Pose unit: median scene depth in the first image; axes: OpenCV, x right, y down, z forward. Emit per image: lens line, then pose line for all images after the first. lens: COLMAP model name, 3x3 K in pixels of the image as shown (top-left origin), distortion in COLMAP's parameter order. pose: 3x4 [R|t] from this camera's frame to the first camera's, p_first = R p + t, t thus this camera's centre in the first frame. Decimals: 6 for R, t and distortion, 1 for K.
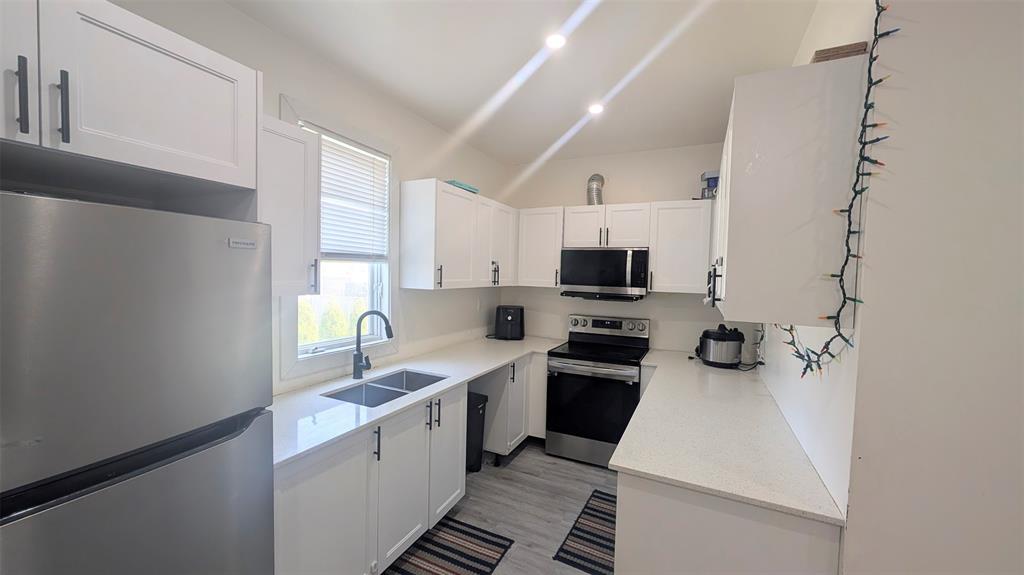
lens RADIAL K [[389.7, 0, 512.0], [0, 389.7, 287.5], [0, 0, 1]] dist [0.000437, 0.000093]
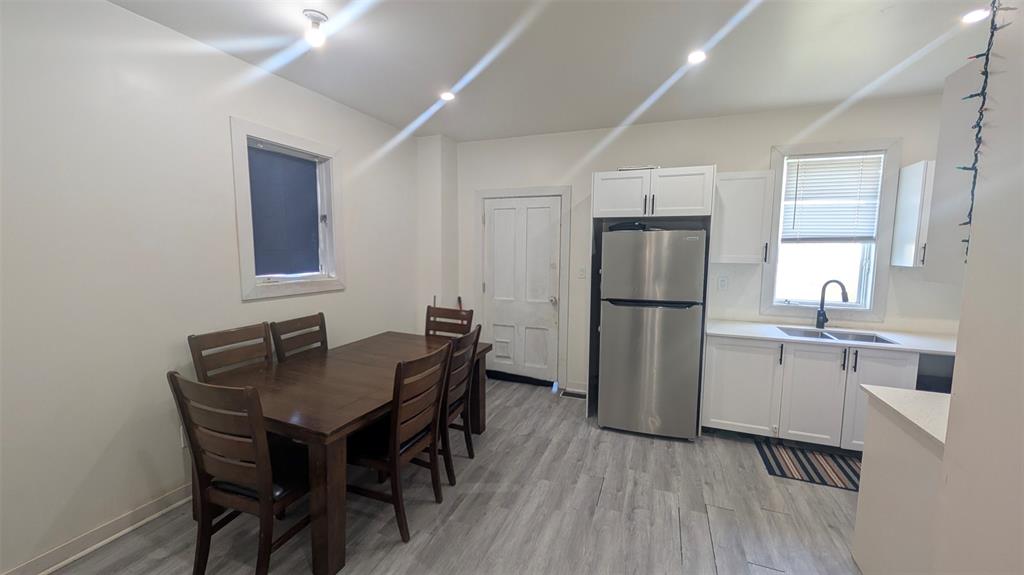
lens RADIAL K [[389.7, 0, 512.0], [0, 389.7, 287.5], [0, 0, 1]] dist [0.000437, 0.000093]
pose [[0.065834, 0.072299, -0.995208, 0.896498], [-0.039615, 0.996775, 0.069792, 0.036051], [0.997044, 0.034831, 0.068486, -0.189862]]
